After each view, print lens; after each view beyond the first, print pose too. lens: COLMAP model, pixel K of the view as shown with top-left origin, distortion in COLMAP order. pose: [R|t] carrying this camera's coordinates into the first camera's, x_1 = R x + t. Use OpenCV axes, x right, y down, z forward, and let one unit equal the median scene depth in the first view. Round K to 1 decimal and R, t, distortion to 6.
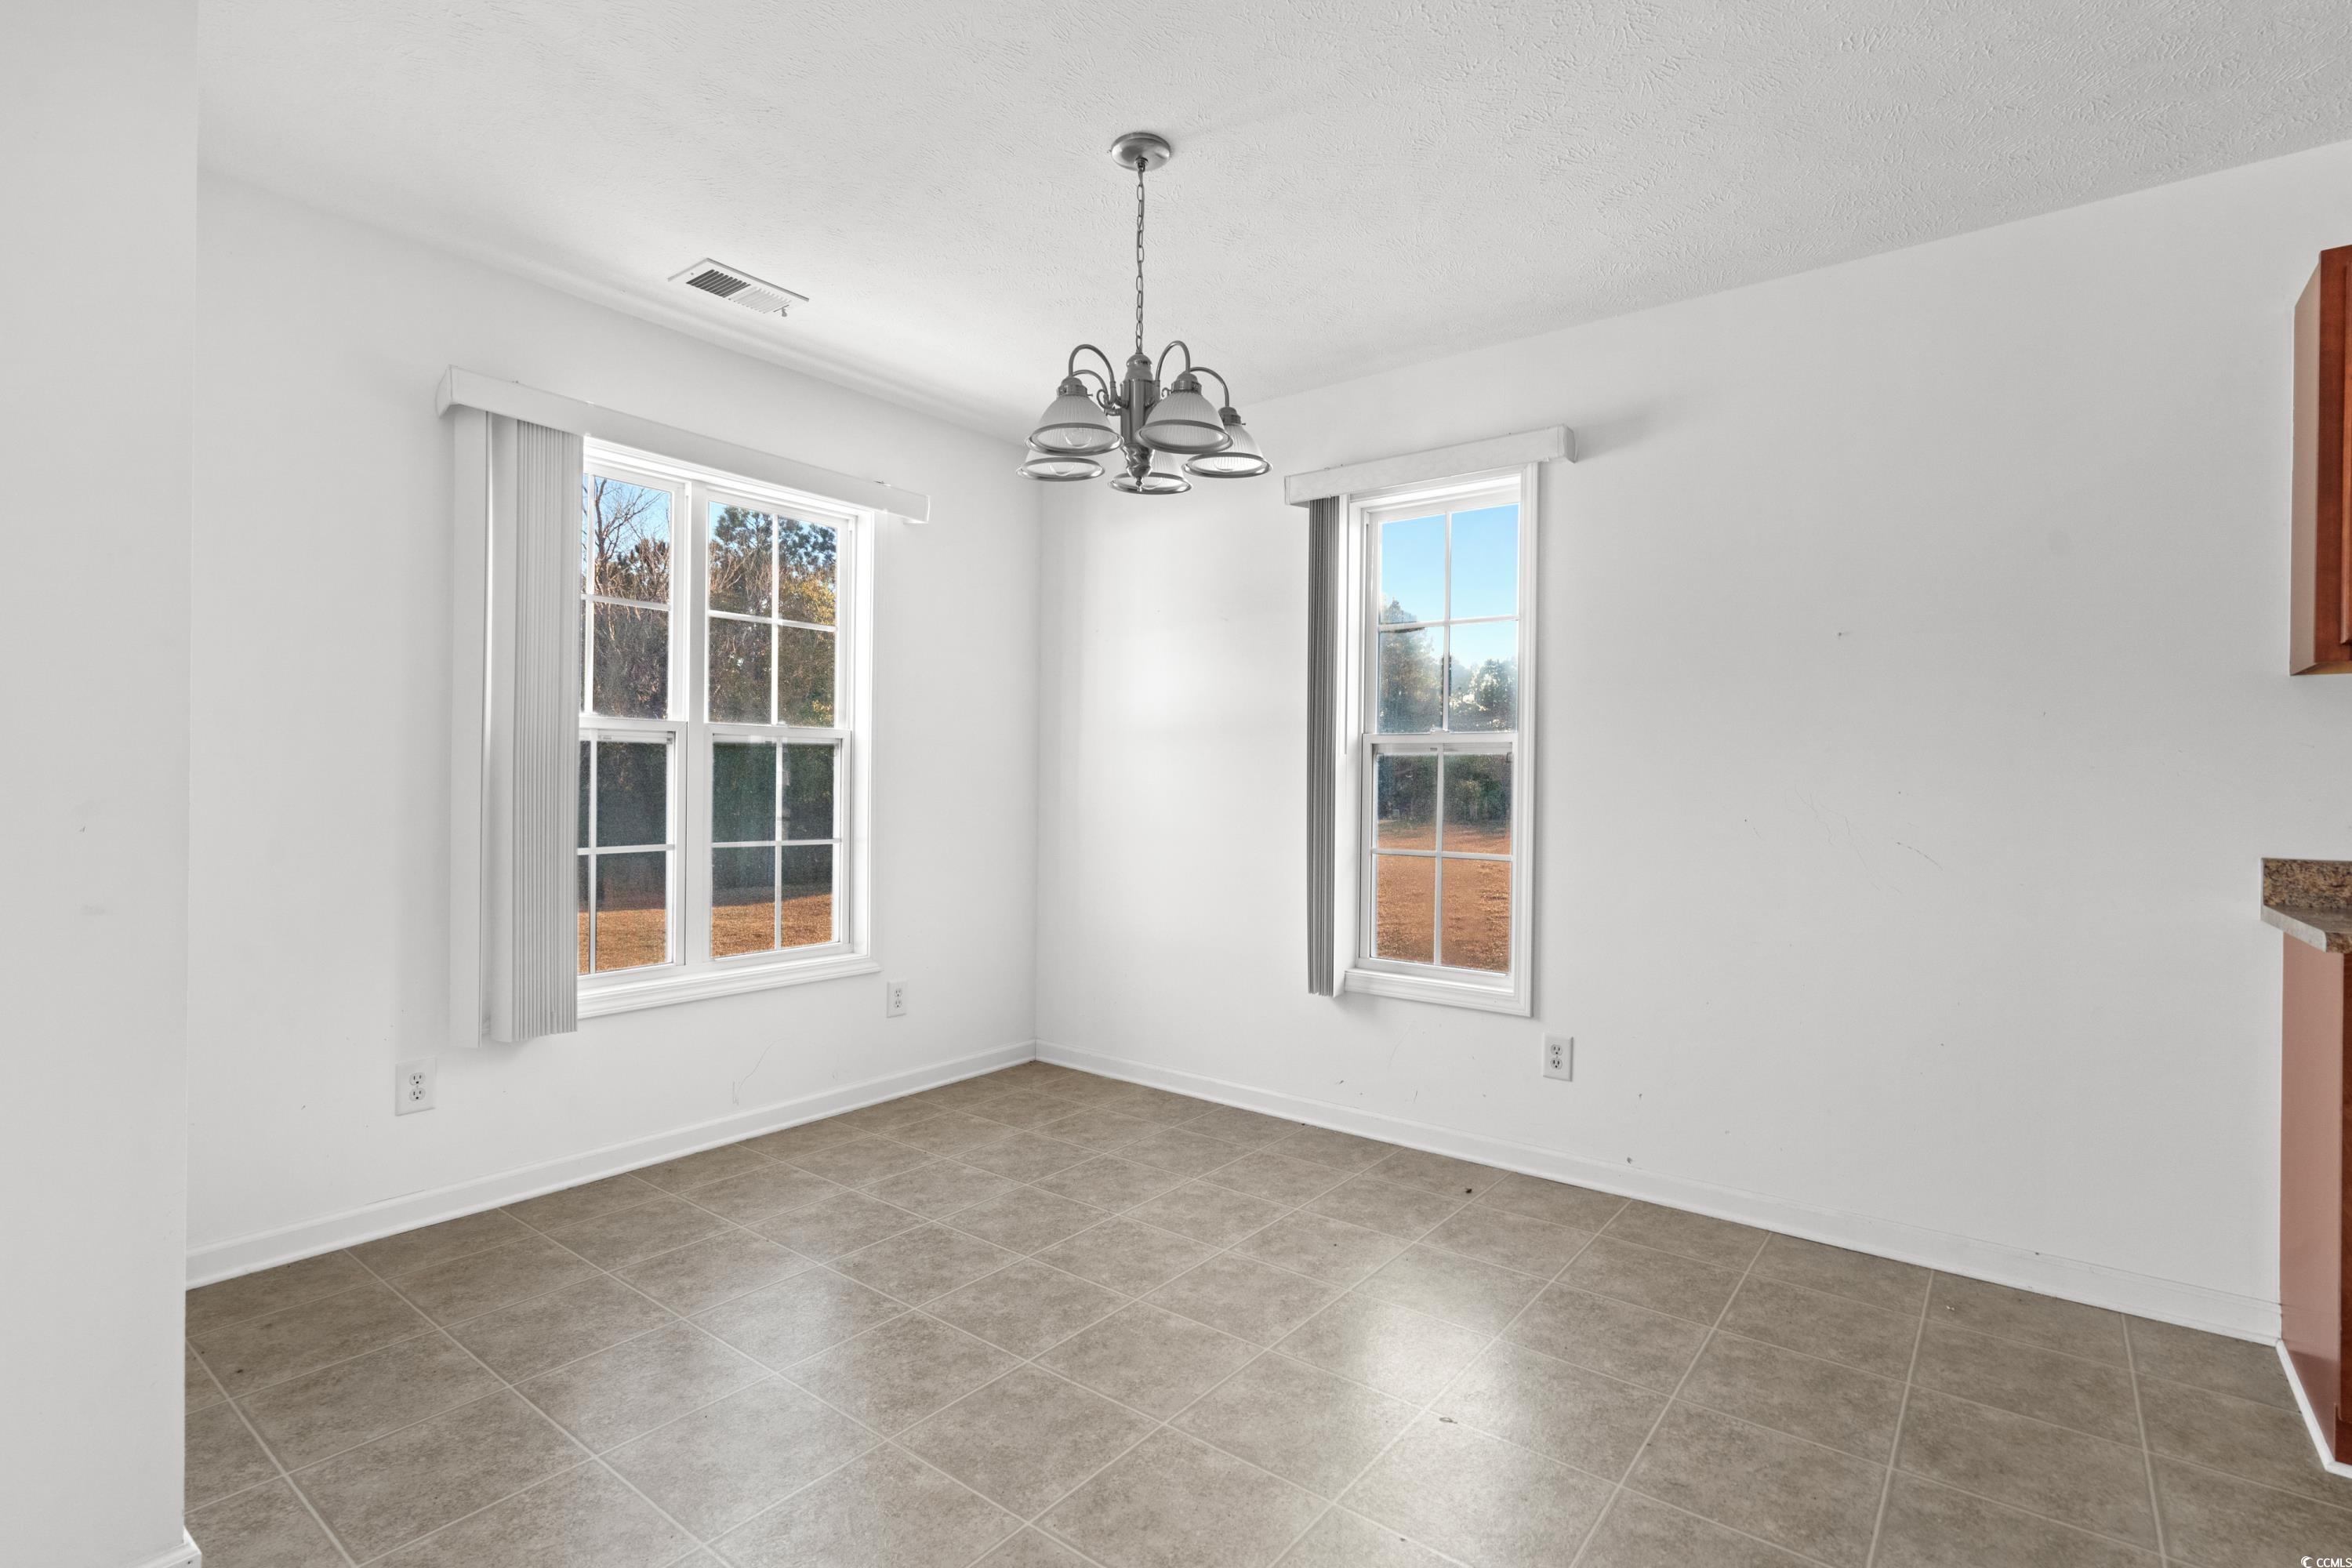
lens RADIAL K [[1082.5, 0, 1176.6], [0, 1082.5, 781.4], [0, 0, 1]] dist [-0.000378, 0.001637]
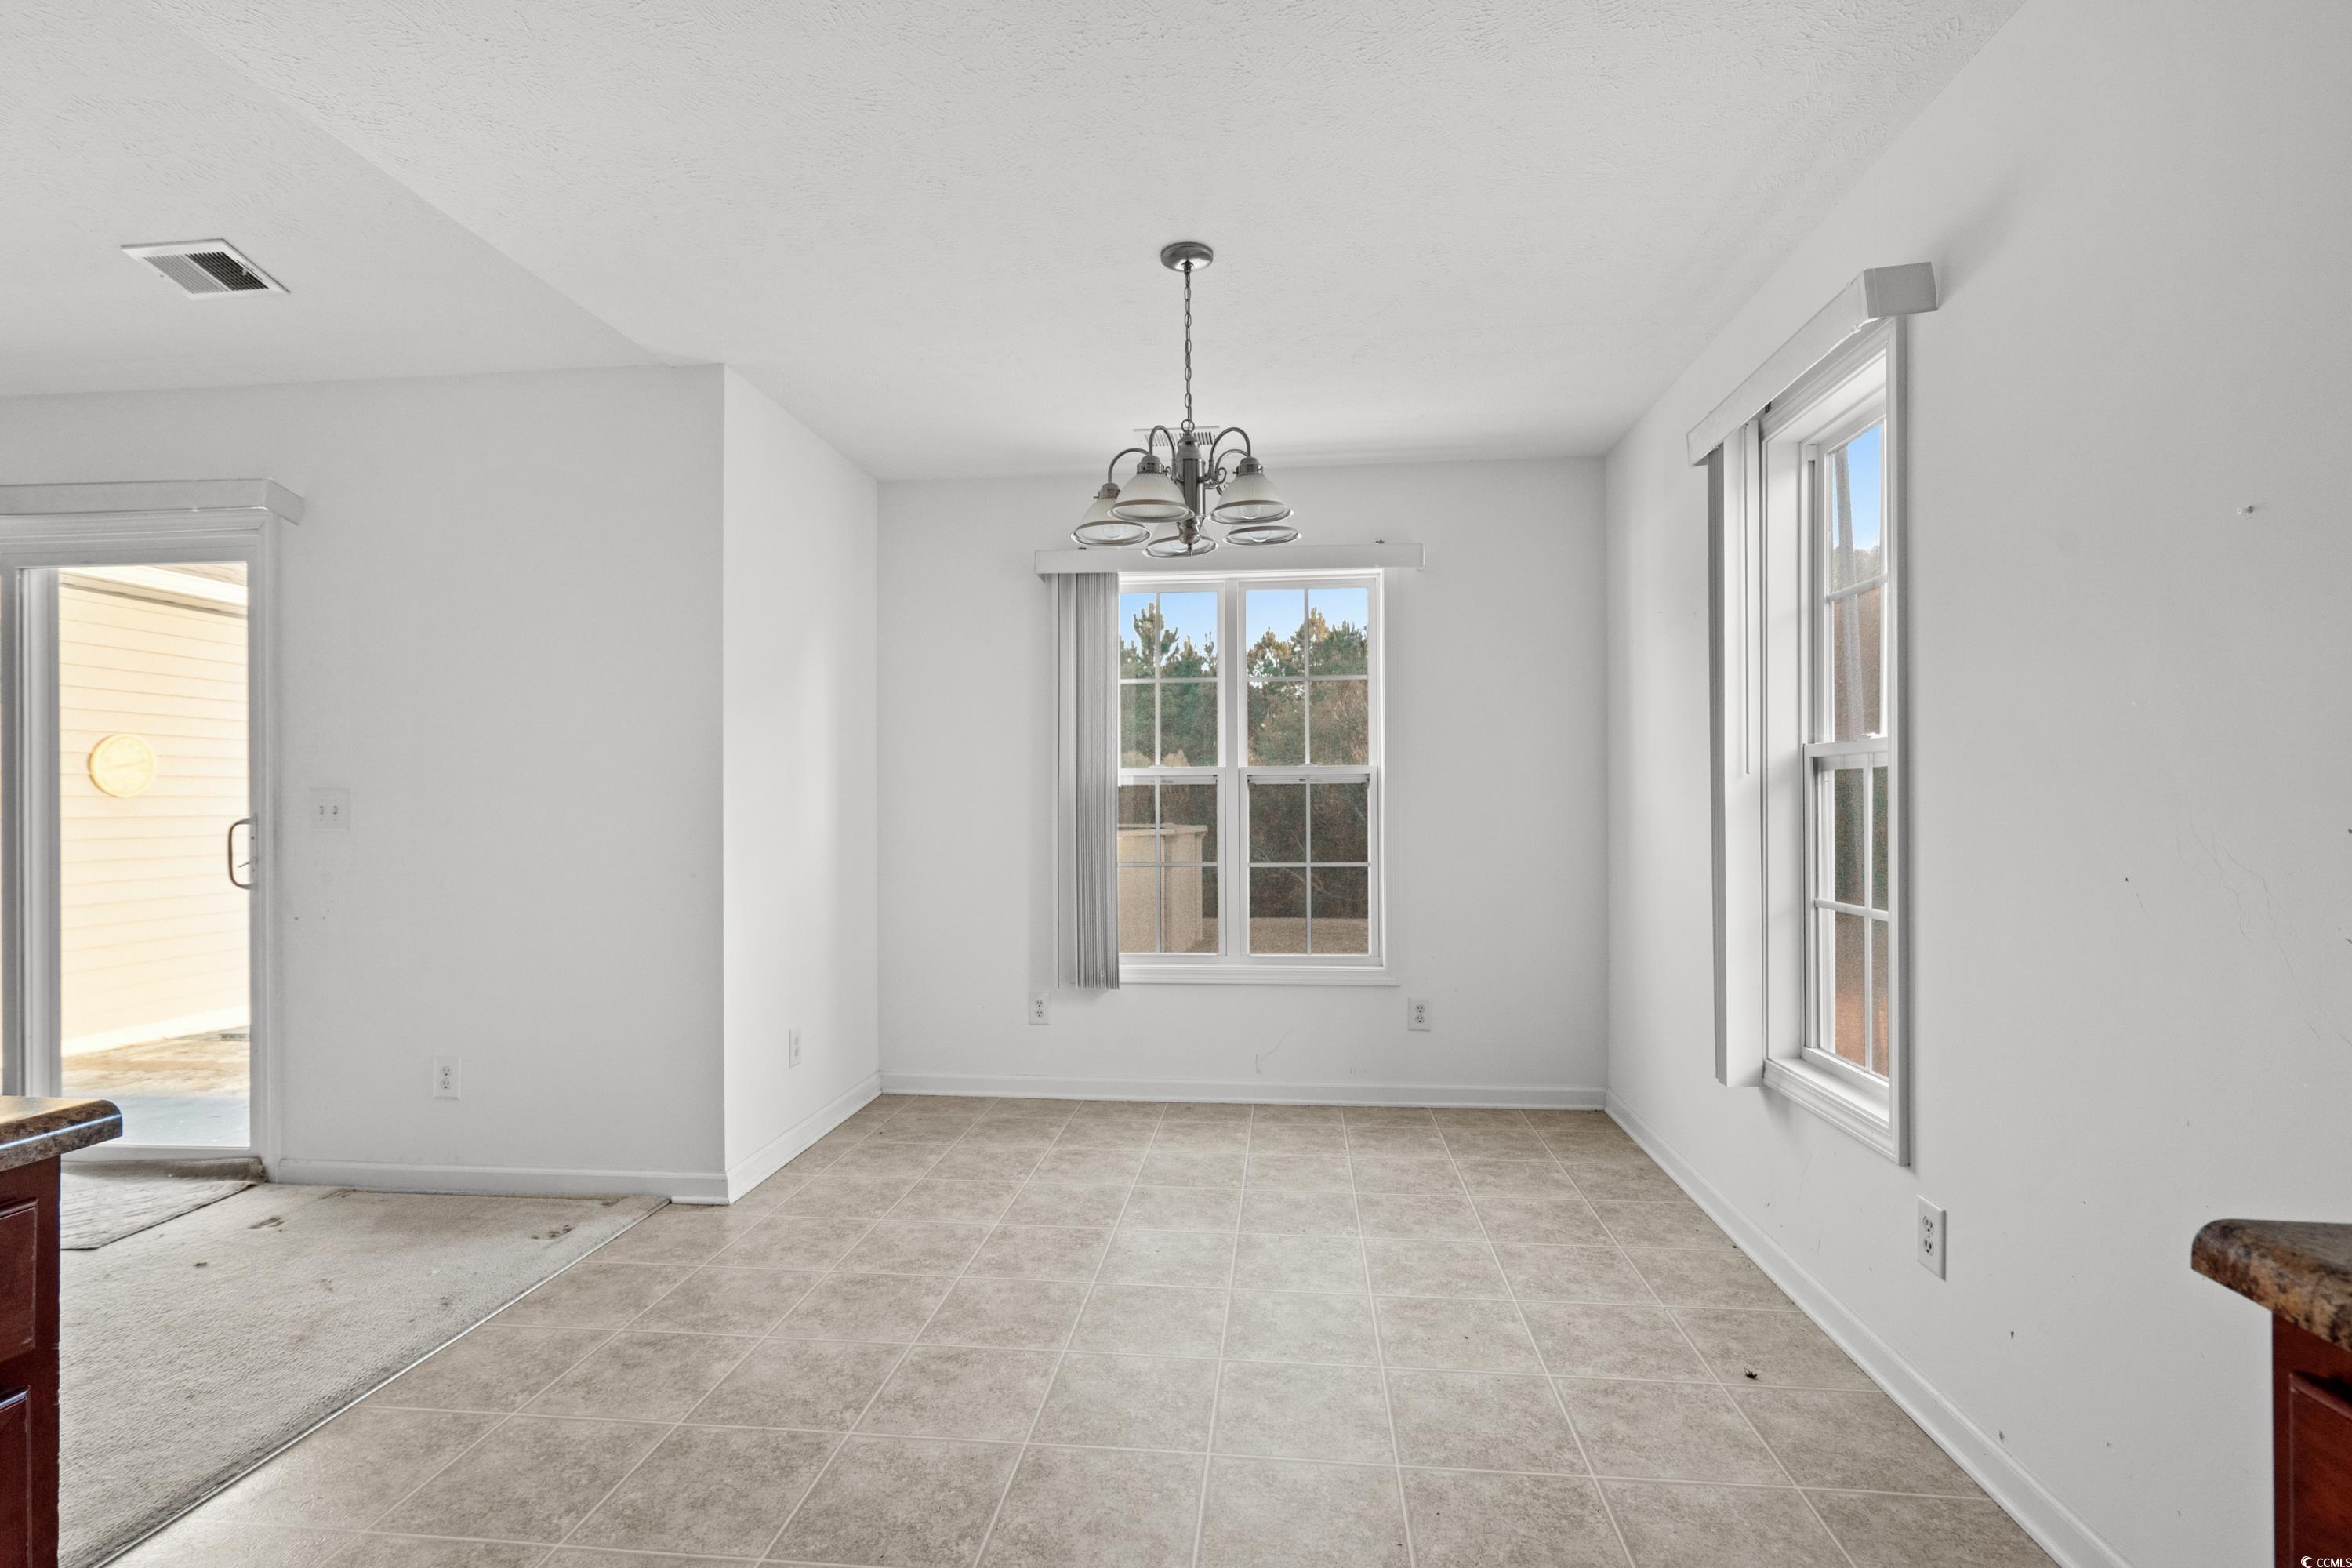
lens RADIAL K [[1082.5, 0, 1181.9], [0, 1082.5, 799.1], [0, 0, 1]] dist [-0.000378, 0.001637]
pose [[0.543982, -0.016299, -0.838939, 0.616857], [0.010210, 0.999866, -0.012805, -0.001245], [0.839035, -0.001600, 0.544076, 0.262106]]
